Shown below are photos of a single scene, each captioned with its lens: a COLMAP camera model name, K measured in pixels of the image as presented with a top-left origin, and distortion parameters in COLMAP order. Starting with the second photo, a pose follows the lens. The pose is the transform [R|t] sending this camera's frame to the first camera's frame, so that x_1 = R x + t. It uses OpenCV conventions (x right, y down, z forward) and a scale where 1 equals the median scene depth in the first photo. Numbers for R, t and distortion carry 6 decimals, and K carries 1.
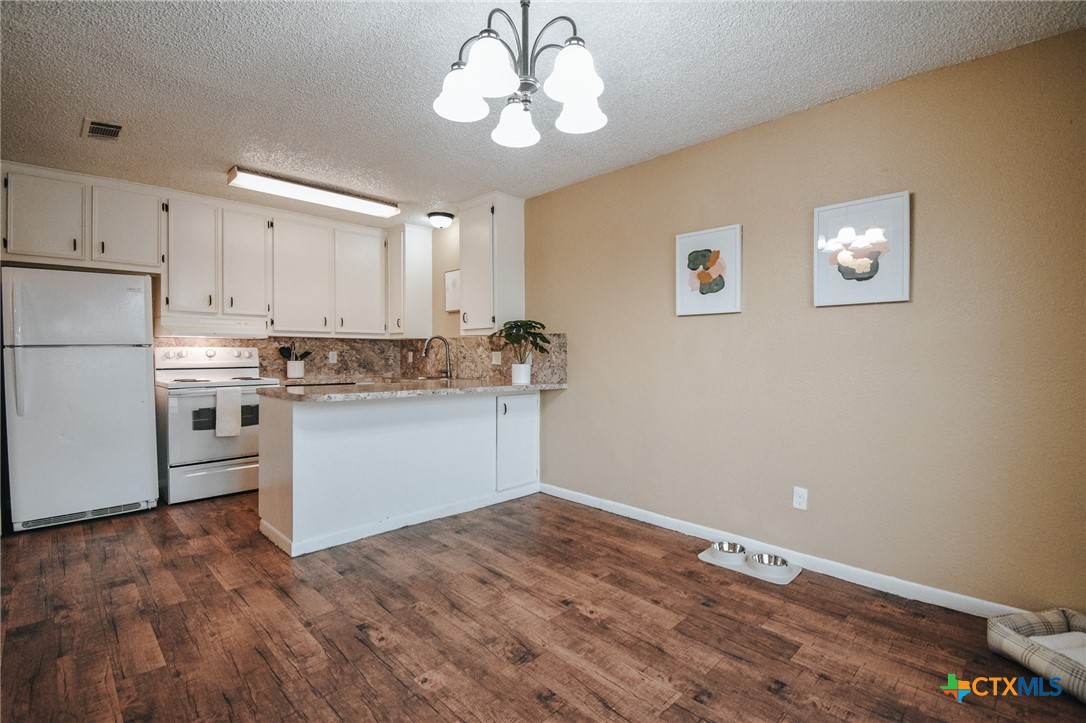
lens RADIAL K [[499.5, 0, 548.1], [0, 499.5, 361.8], [0, 0, 1]] dist [0.027133, -0.031587]
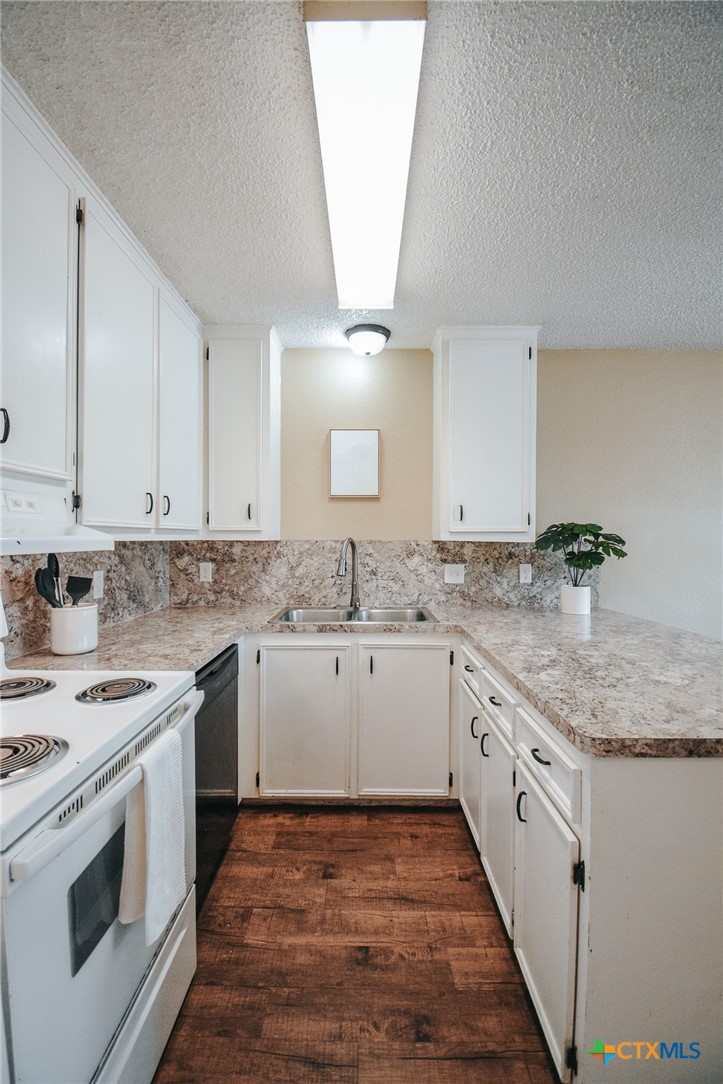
lens RADIAL K [[477.2, 0, 361.5], [0, 477.2, 542.0], [0, 0, 1]] dist [0.001160, -0.000319]
pose [[0.717128, -0.004283, 0.696929, -0.594968], [0.007041, 0.999975, -0.001100, -0.046705], [-0.696906, 0.005696, 0.717140, 0.592953]]
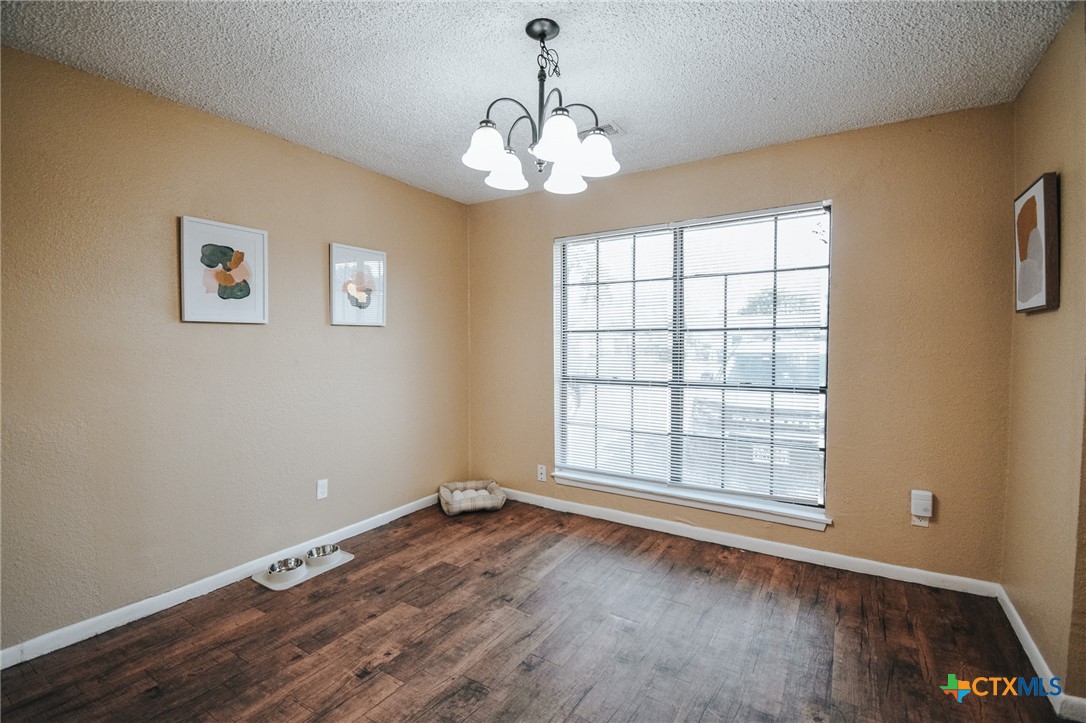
lens RADIAL K [[478.1, 0, 543.0], [0, 478.1, 361.5], [0, 0, 1]] dist [0.001160, -0.000319]
pose [[-0.213119, -0.046324, 0.975927, -1.388907], [0.015121, 0.998599, 0.050703, -0.145059], [-0.976909, 0.025563, -0.212120, 1.515330]]
